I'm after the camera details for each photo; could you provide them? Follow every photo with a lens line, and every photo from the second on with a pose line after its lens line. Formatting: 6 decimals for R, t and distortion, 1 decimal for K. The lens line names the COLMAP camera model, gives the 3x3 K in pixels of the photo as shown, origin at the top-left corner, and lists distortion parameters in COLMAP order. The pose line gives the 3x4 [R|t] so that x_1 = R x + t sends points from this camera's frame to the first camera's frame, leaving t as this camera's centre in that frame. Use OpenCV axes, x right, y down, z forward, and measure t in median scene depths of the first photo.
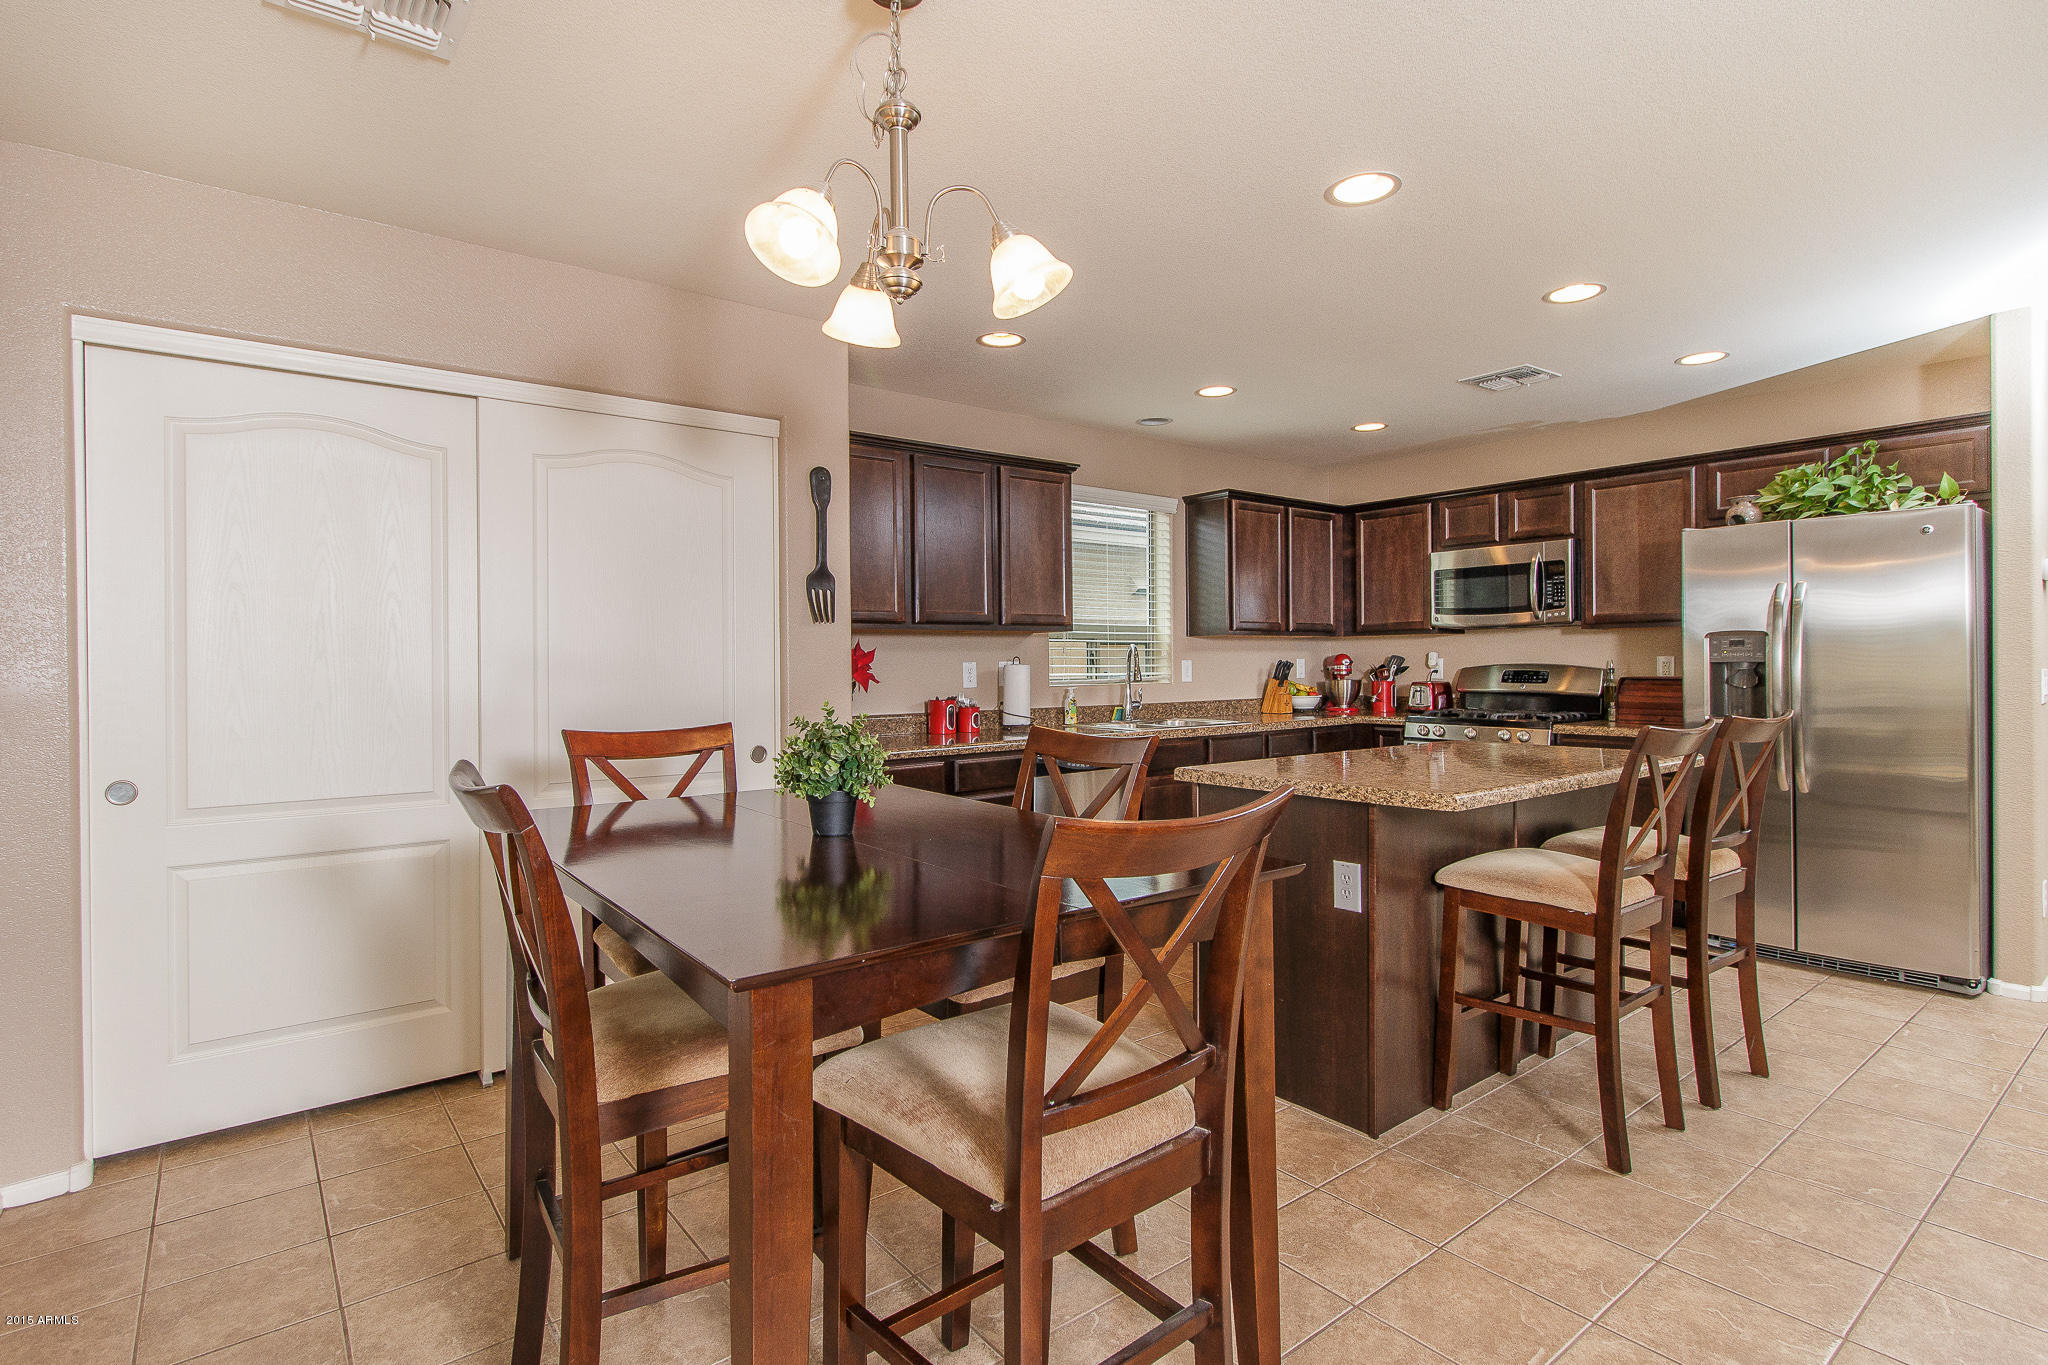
lens RADIAL K [[1008.2, 0, 1026.6], [0, 1008.2, 661.1], [0, 0, 1]] dist [-0.000481, 0.000240]
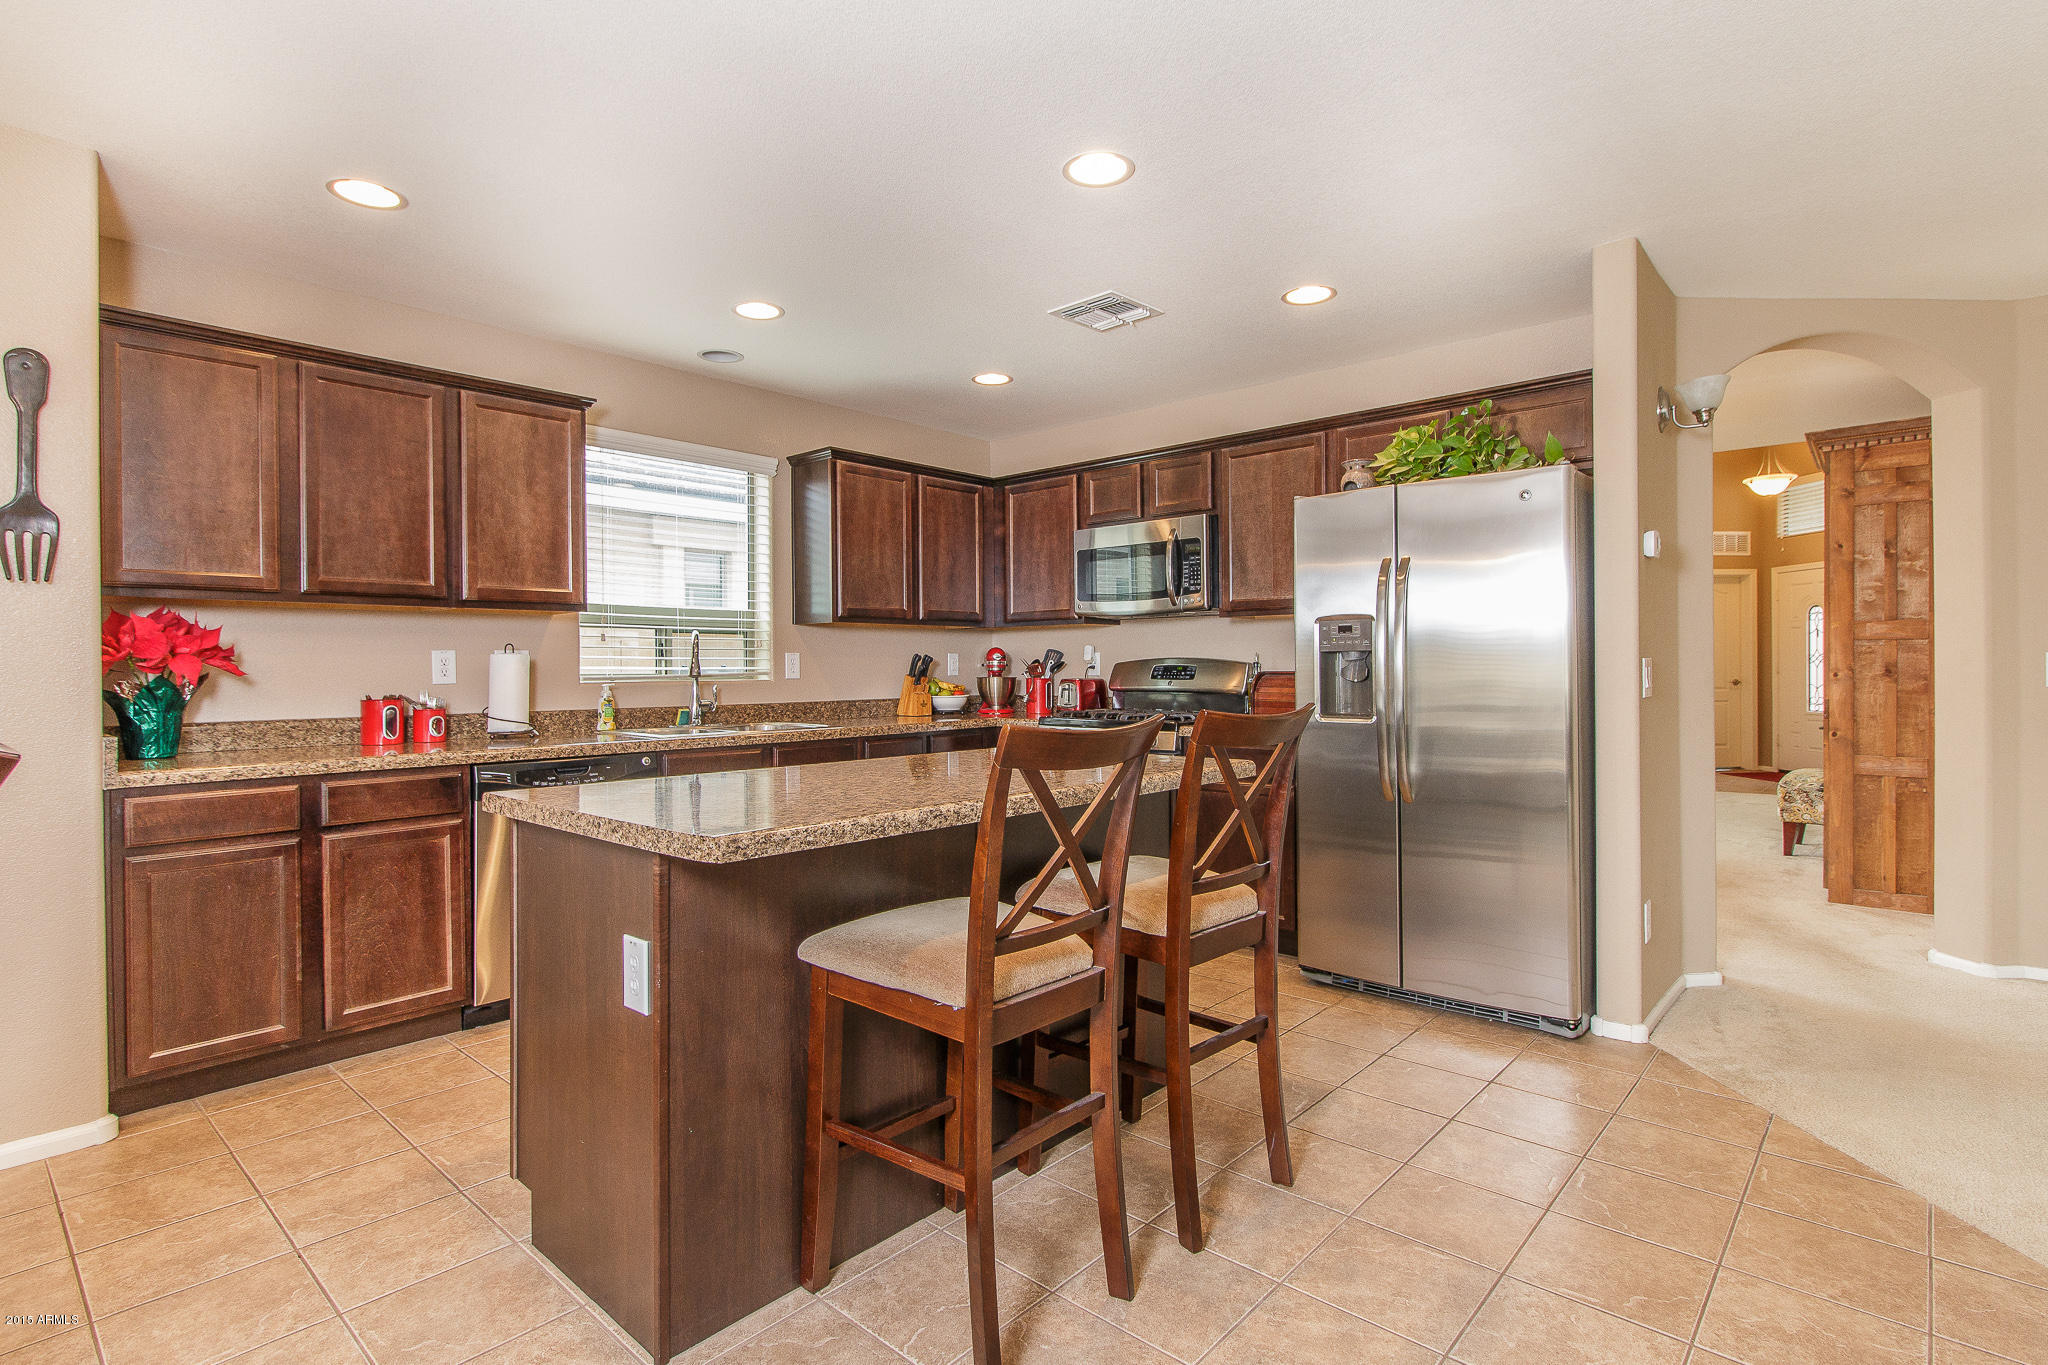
lens RADIAL K [[1008.2, 0, 1026.6], [0, 1008.2, 661.1], [0, 0, 1]] dist [-0.000481, 0.000240]
pose [[0.986126, 0.003244, 0.165968, 0.247137], [-0.002306, 0.999980, -0.005846, 0.012357], [-0.165983, 0.005382, 0.986114, 0.168327]]
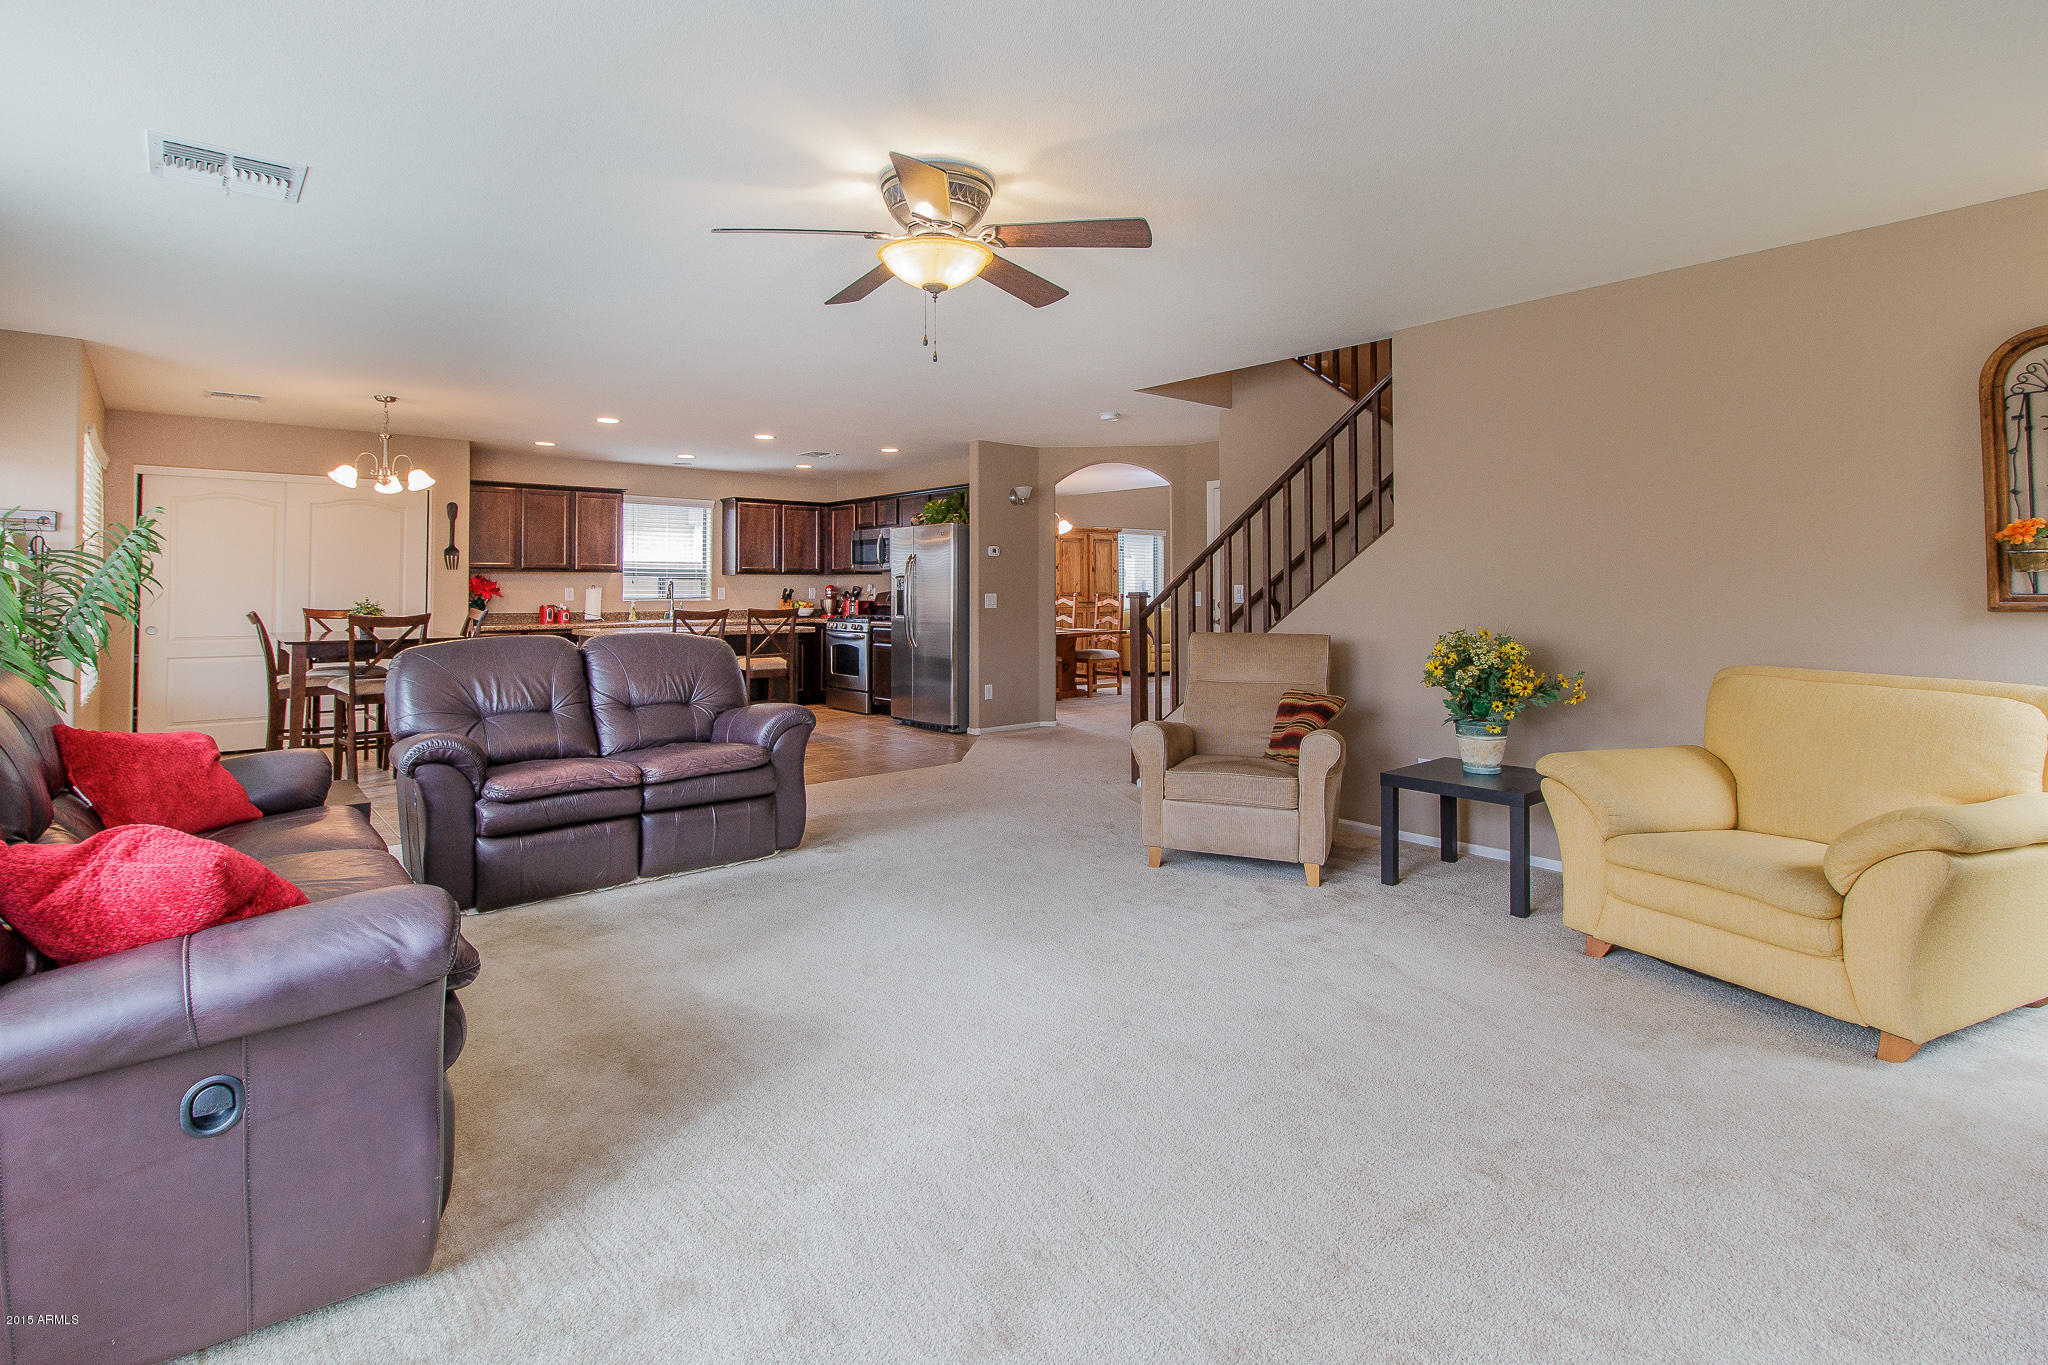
lens RADIAL K [[1003.7, 0, 1029.1], [0, 1003.7, 563.1], [0, 0, 1]] dist [-0.000524, -0.000166]
pose [[0.998775, 0.008871, 0.048680, 0.732292], [-0.007638, 0.999647, -0.025453, -0.003800], [-0.048888, 0.025050, 0.998490, -0.990991]]
